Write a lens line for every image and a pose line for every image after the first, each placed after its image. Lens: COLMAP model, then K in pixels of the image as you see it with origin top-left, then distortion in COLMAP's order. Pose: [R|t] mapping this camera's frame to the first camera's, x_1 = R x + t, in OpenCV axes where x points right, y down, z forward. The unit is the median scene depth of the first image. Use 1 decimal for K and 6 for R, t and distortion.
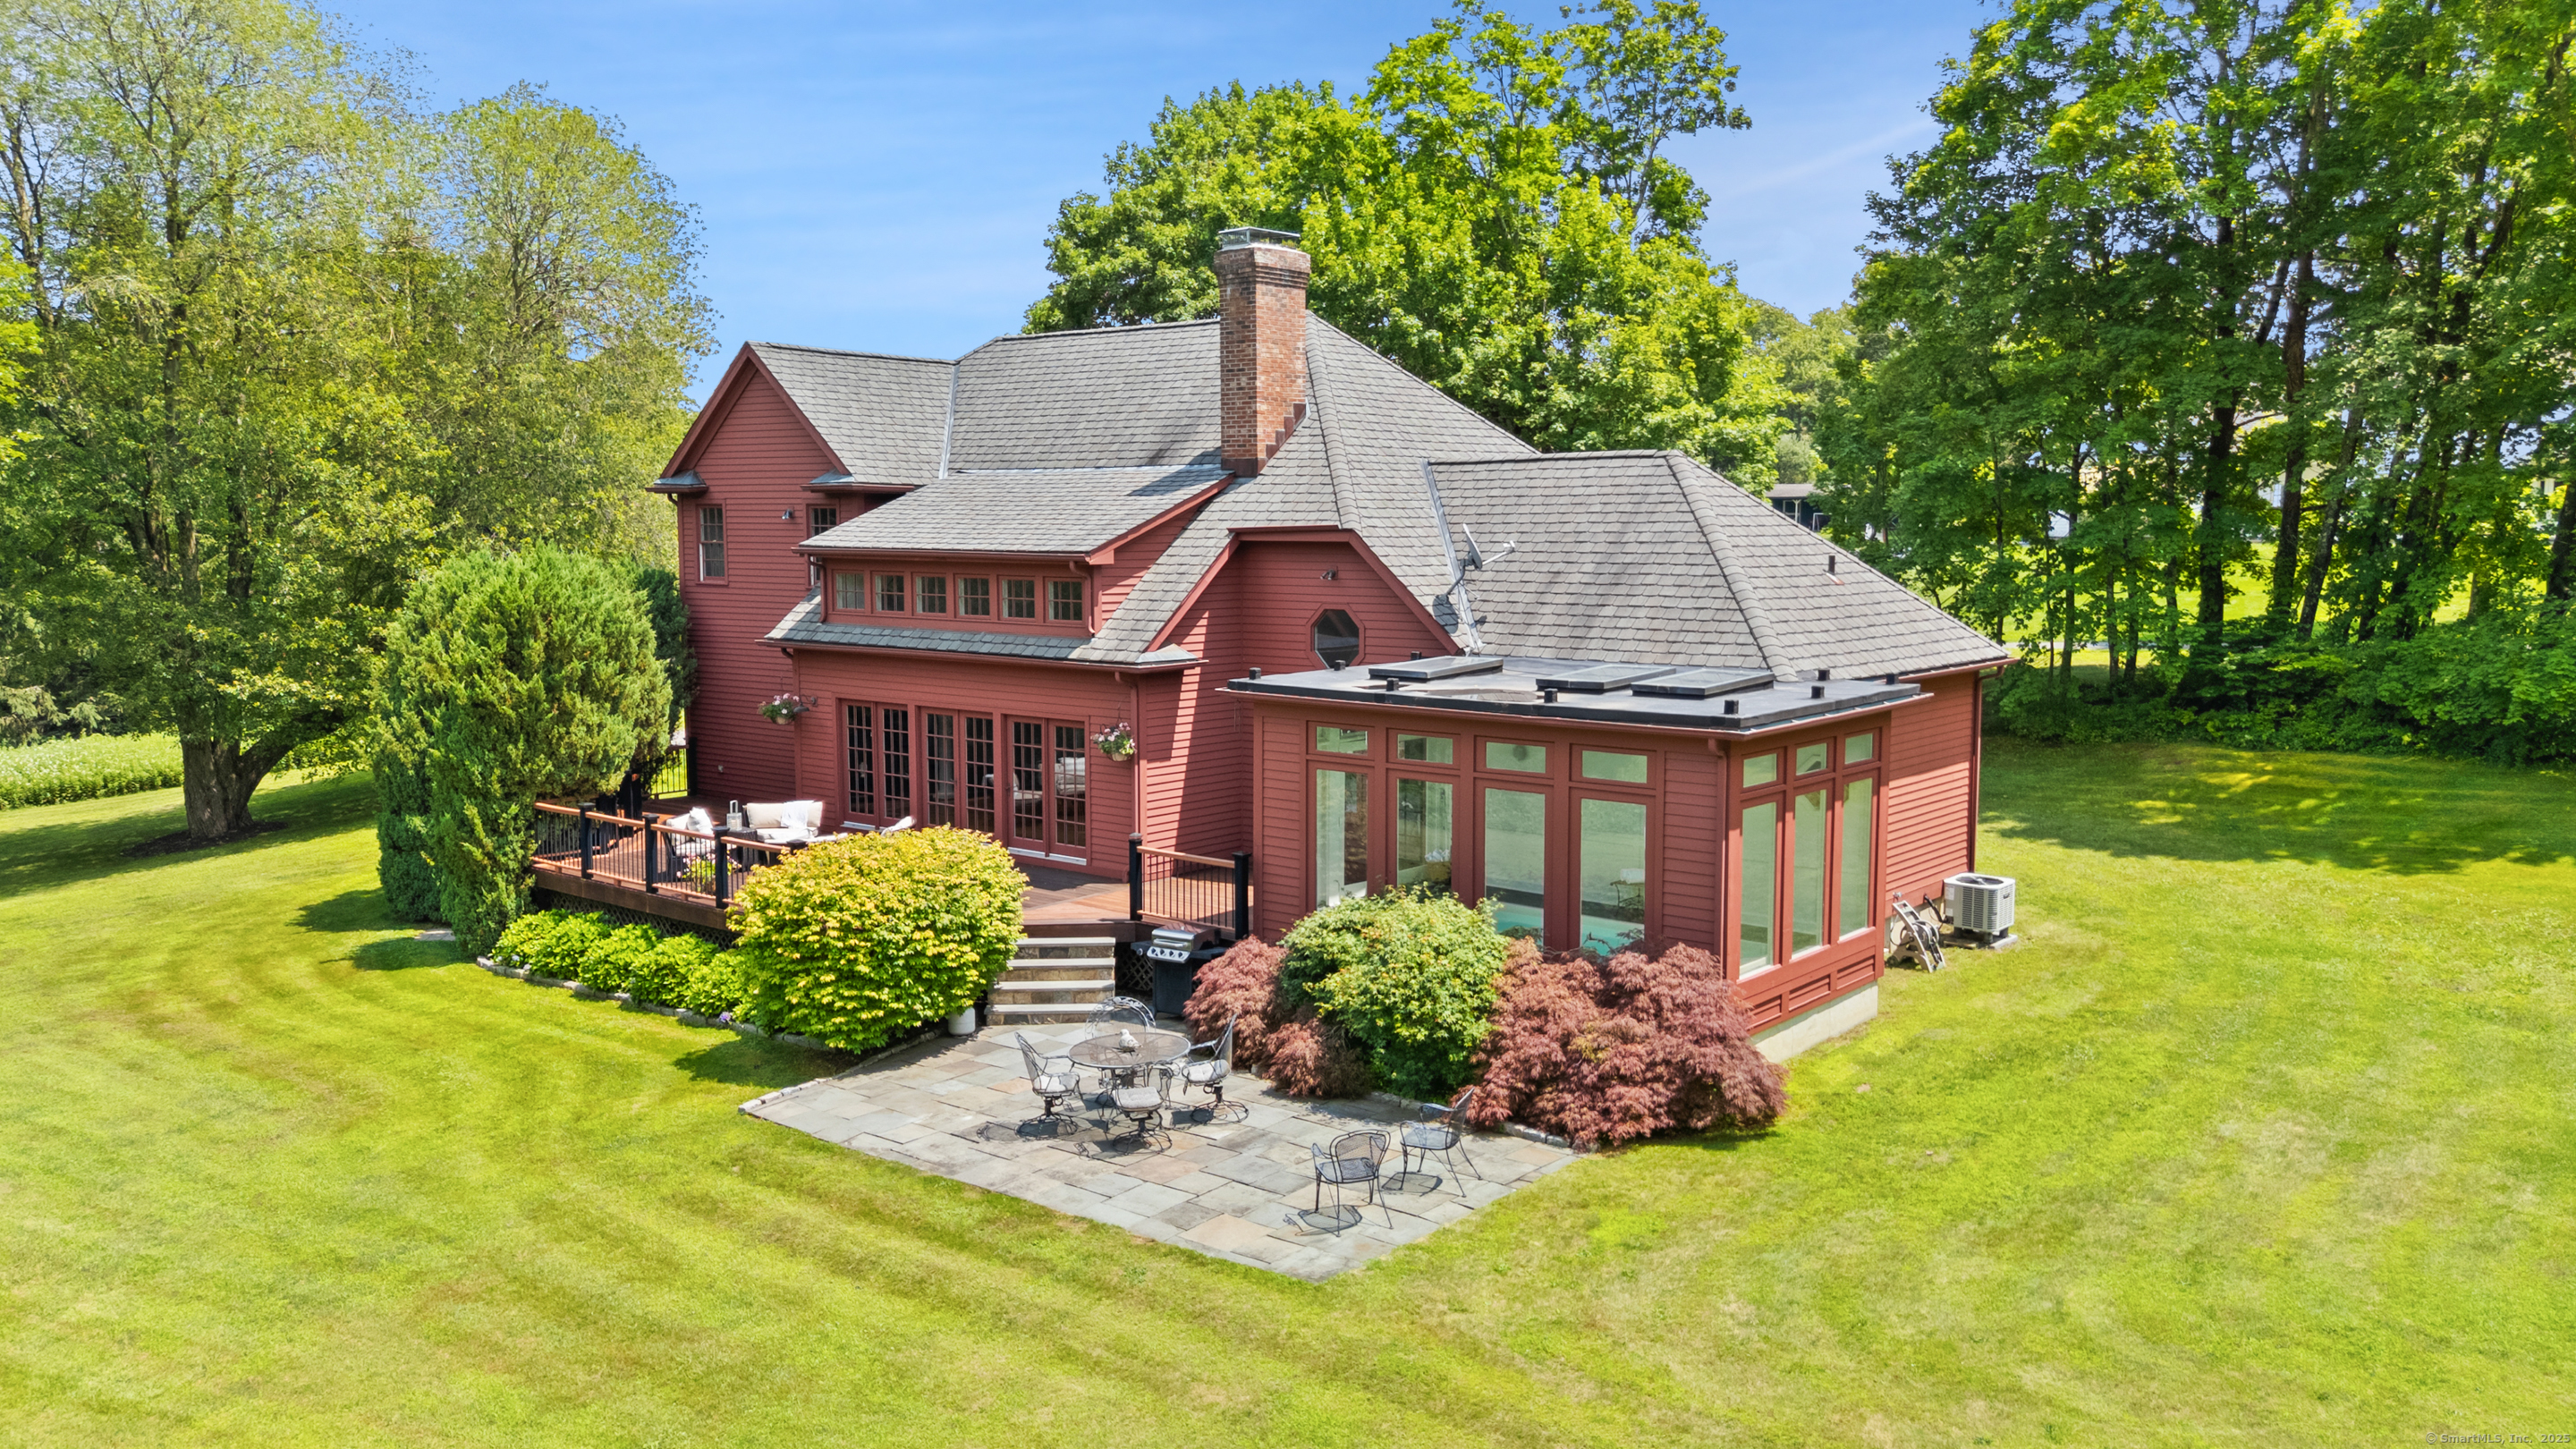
lens RADIAL K [[1947.3, 0, 1269.1], [0, 1947.3, 704.3], [0, 0, 1]] dist [0.074929, -0.083139]
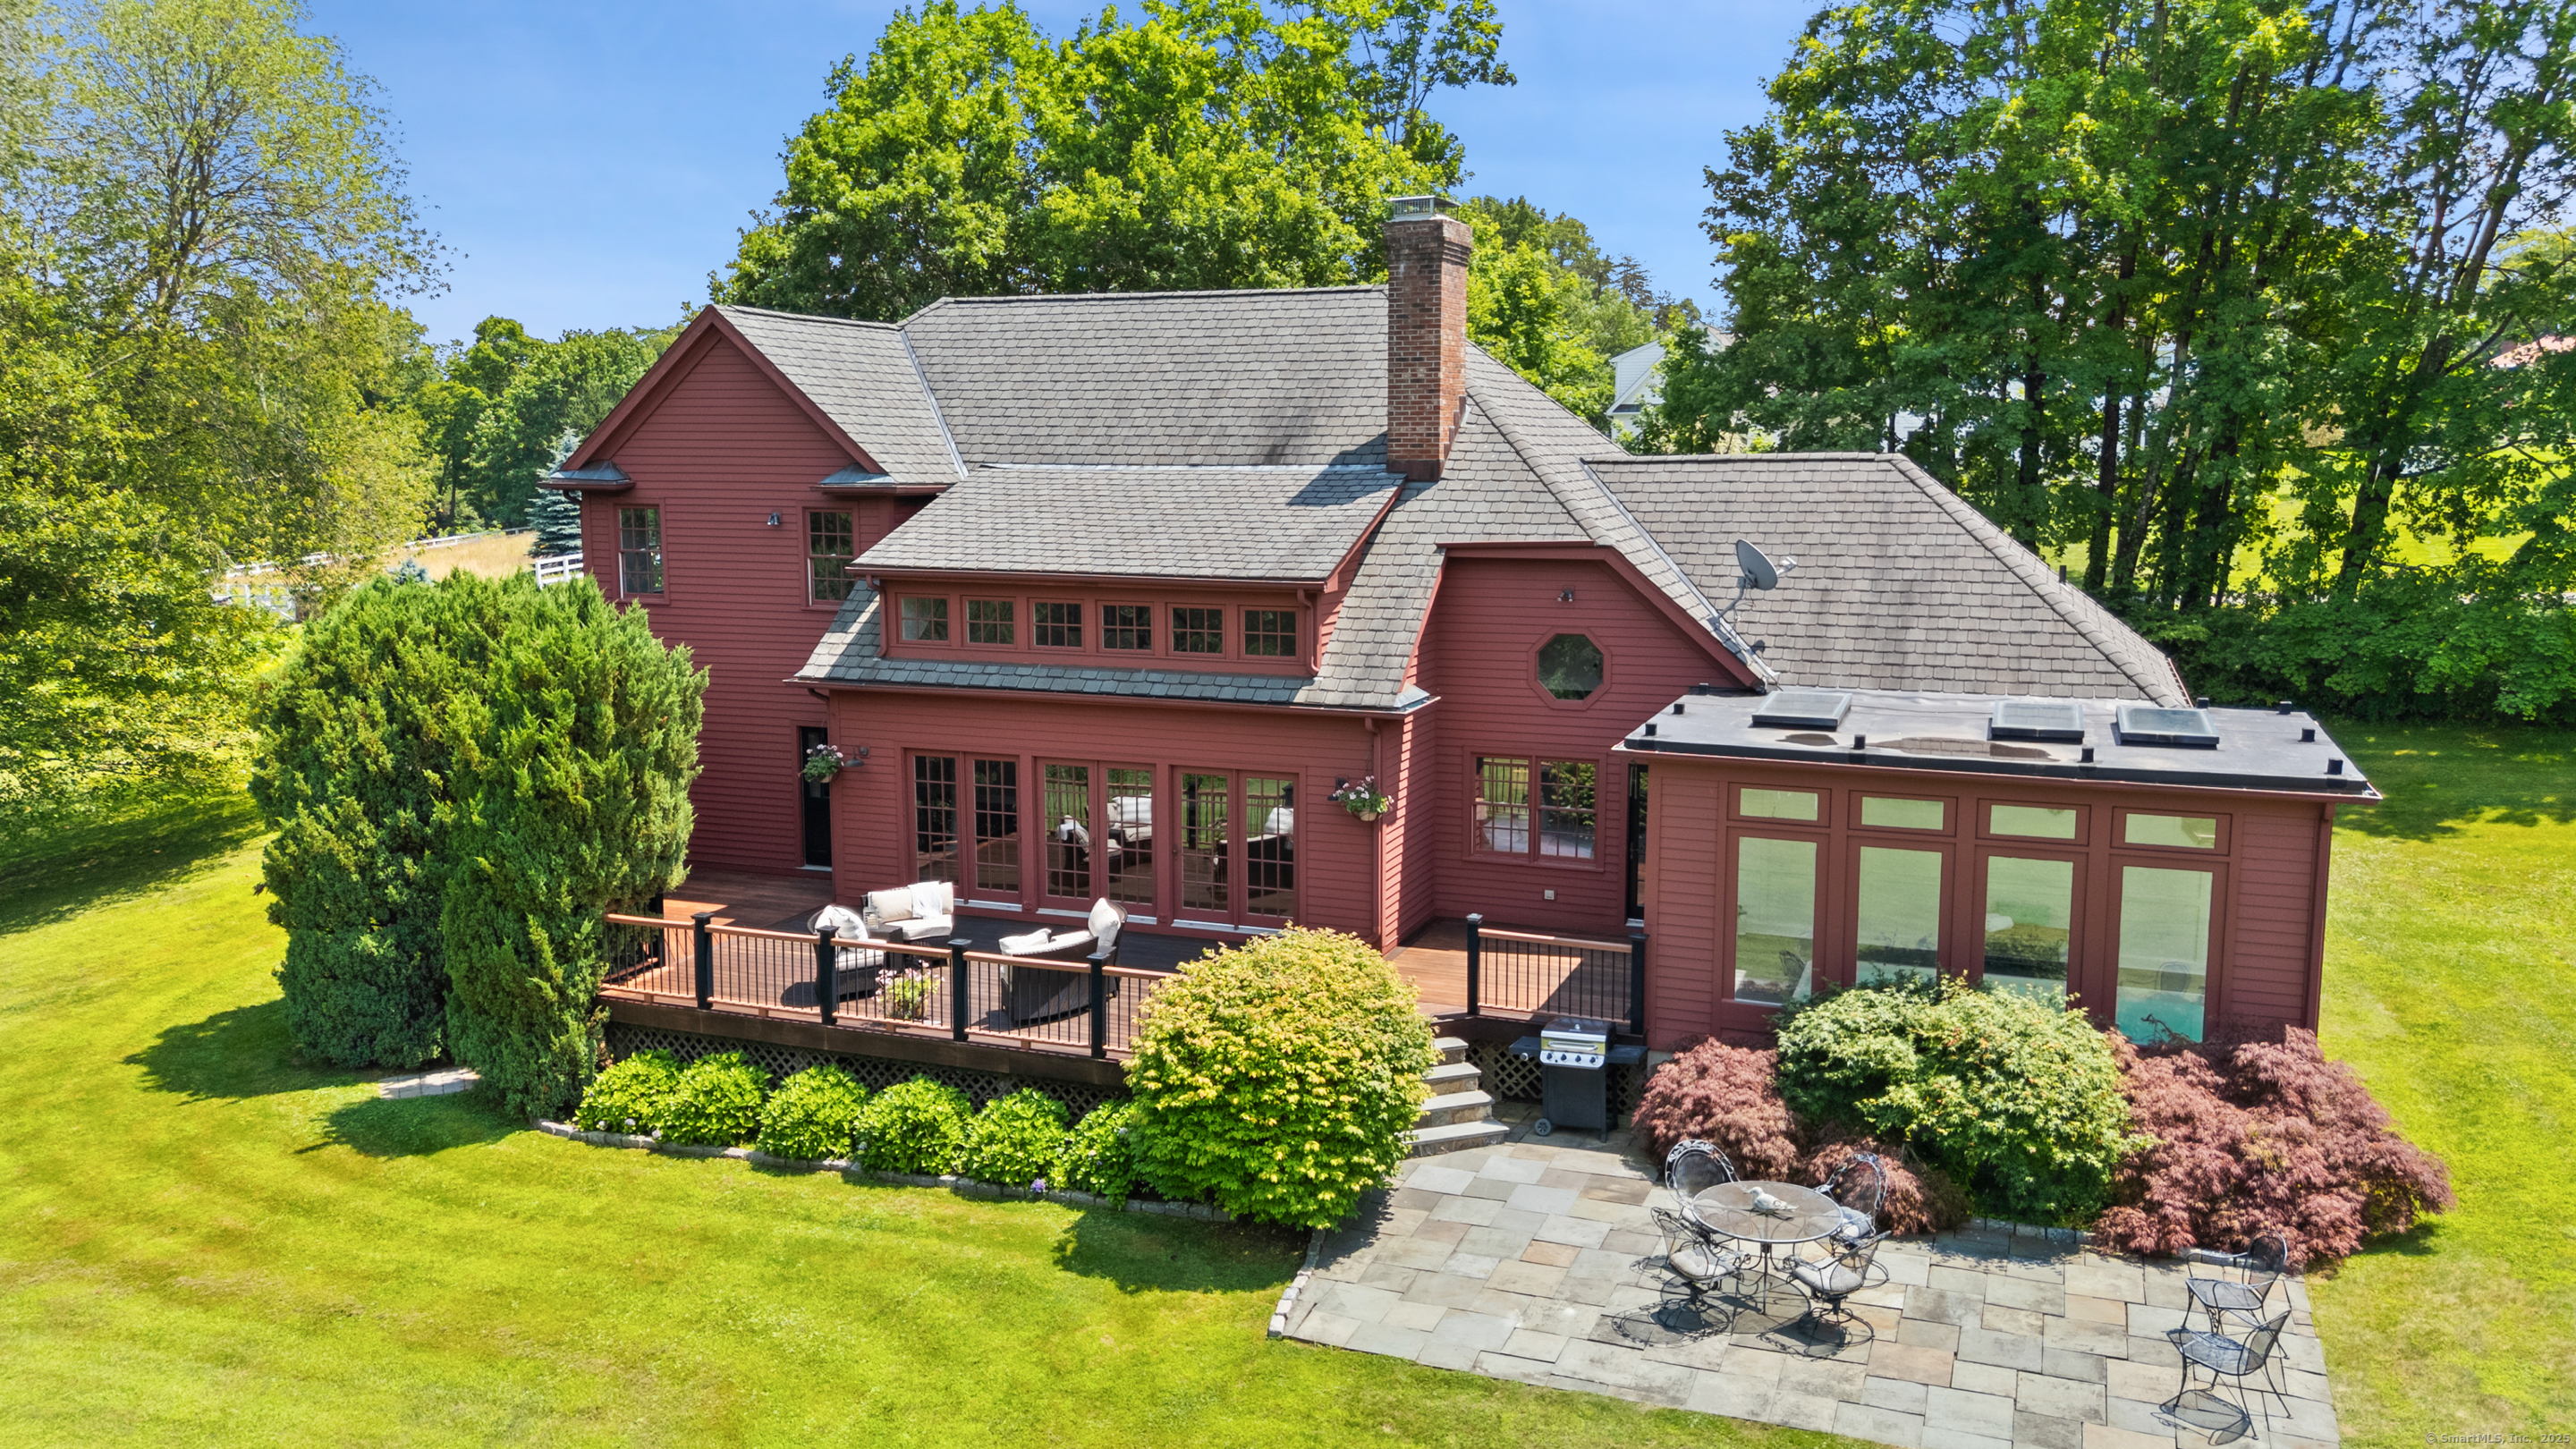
lens RADIAL K [[1947.3, 0, 1269.1], [0, 1947.3, 704.3], [0, 0, 1]] dist [0.074929, -0.083139]
pose [[0.949526, -0.043530, 0.310652, -0.396544], [0.032115, 0.998611, 0.041770, -0.061725], [-0.312039, -0.029685, 0.949605, 0.205144]]
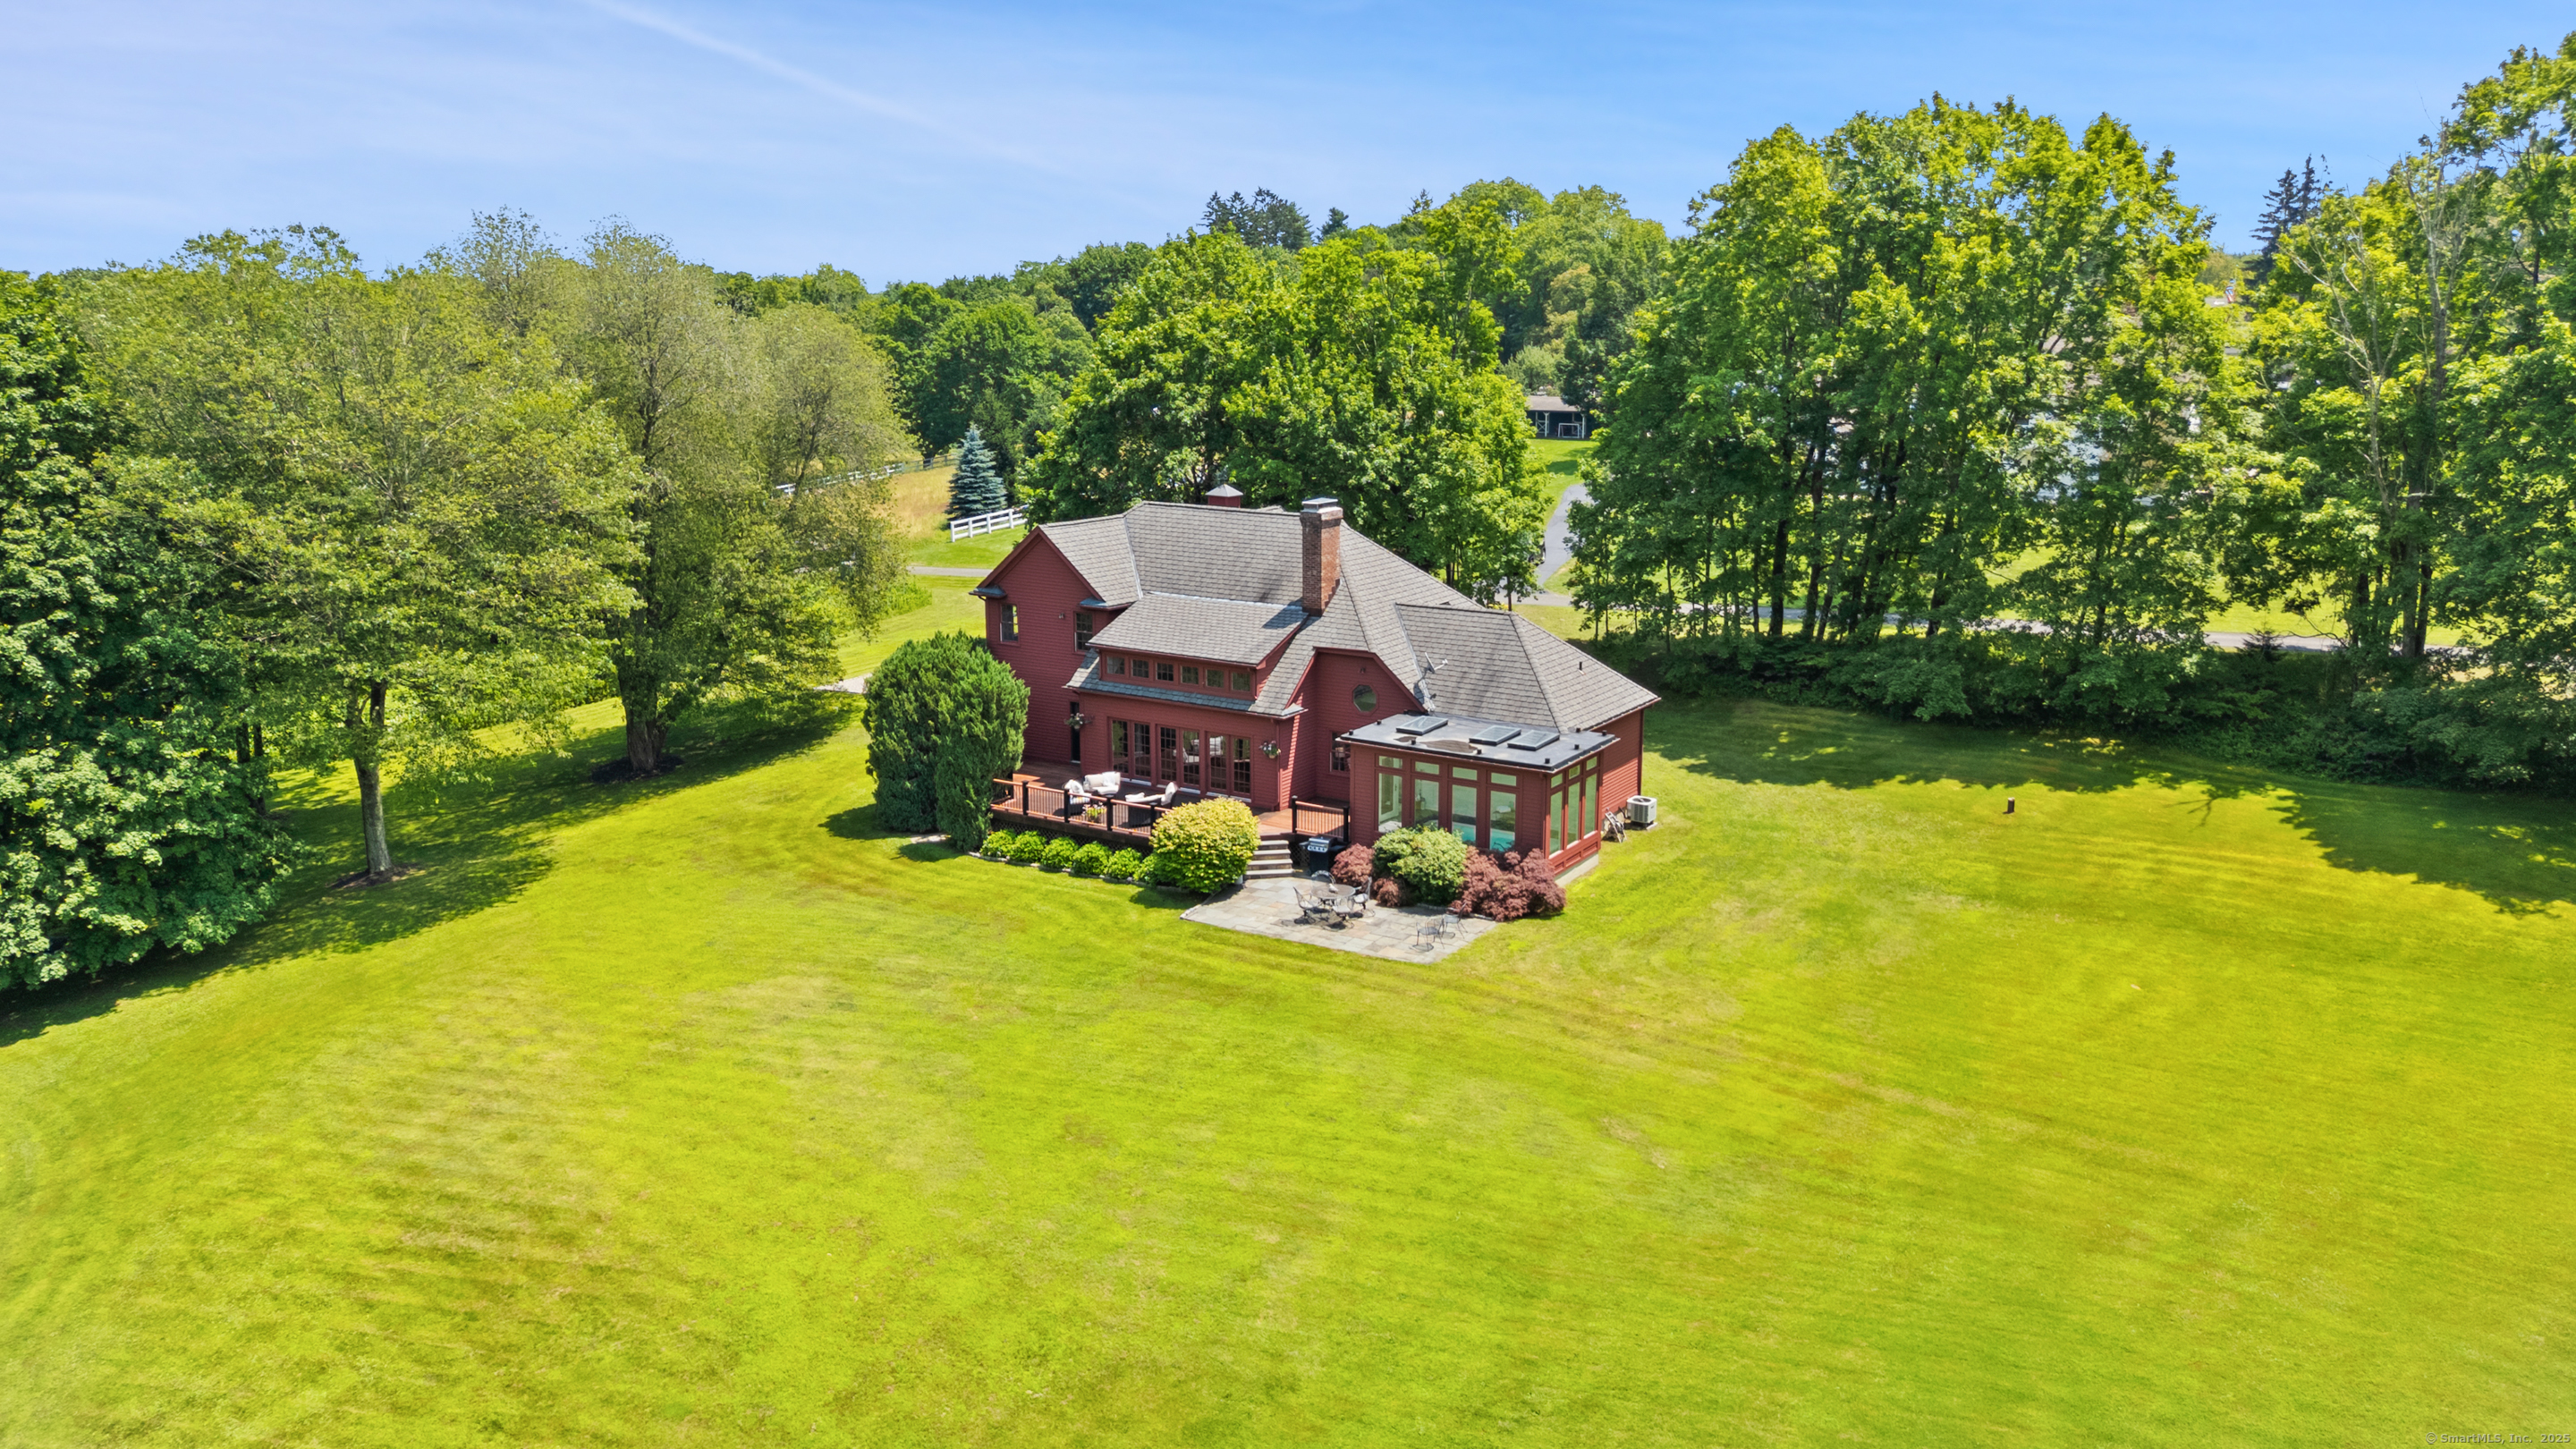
lens RADIAL K [[1947.3, 0, 1269.1], [0, 1947.3, 704.3], [0, 0, 1]] dist [0.074929, -0.083139]
pose [[0.991454, -0.022652, 0.128473, -0.378392], [0.008330, 0.993793, 0.110937, -0.289981], [-0.130188, -0.108918, 0.985489, -1.234299]]
